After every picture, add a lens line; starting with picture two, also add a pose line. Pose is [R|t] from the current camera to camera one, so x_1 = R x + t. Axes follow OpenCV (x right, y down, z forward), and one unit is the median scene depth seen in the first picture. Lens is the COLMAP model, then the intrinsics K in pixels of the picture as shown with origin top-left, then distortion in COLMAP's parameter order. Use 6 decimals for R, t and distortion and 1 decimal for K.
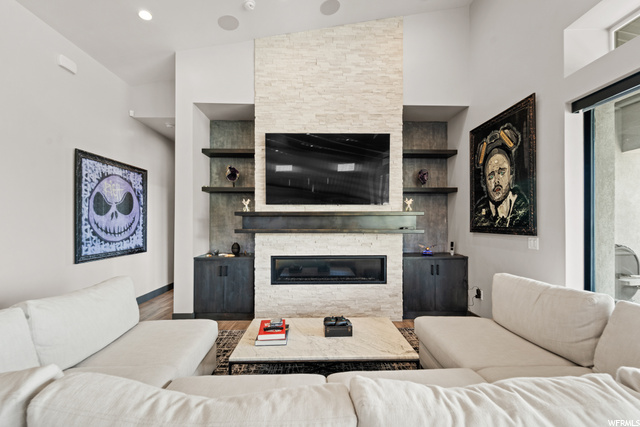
lens RADIAL K [[269.2, 0, 319.5], [0, 269.2, 222.2], [0, 0, 1]] dist [0.001011, -0.000106]
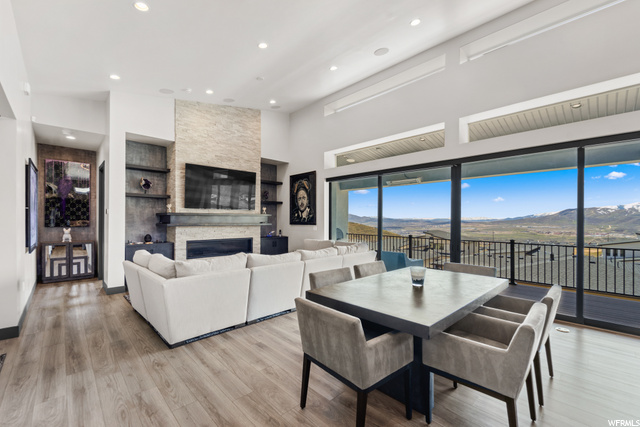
lens RADIAL K [[269.2, 0, 319.5], [0, 269.2, 222.2], [0, 0, 1]] dist [0.001011, -0.000106]
pose [[0.734159, -0.003652, 0.678968, -0.678985], [-0.003714, 0.999949, 0.009395, -0.001189], [-0.678968, -0.009419, 0.734108, -0.675992]]
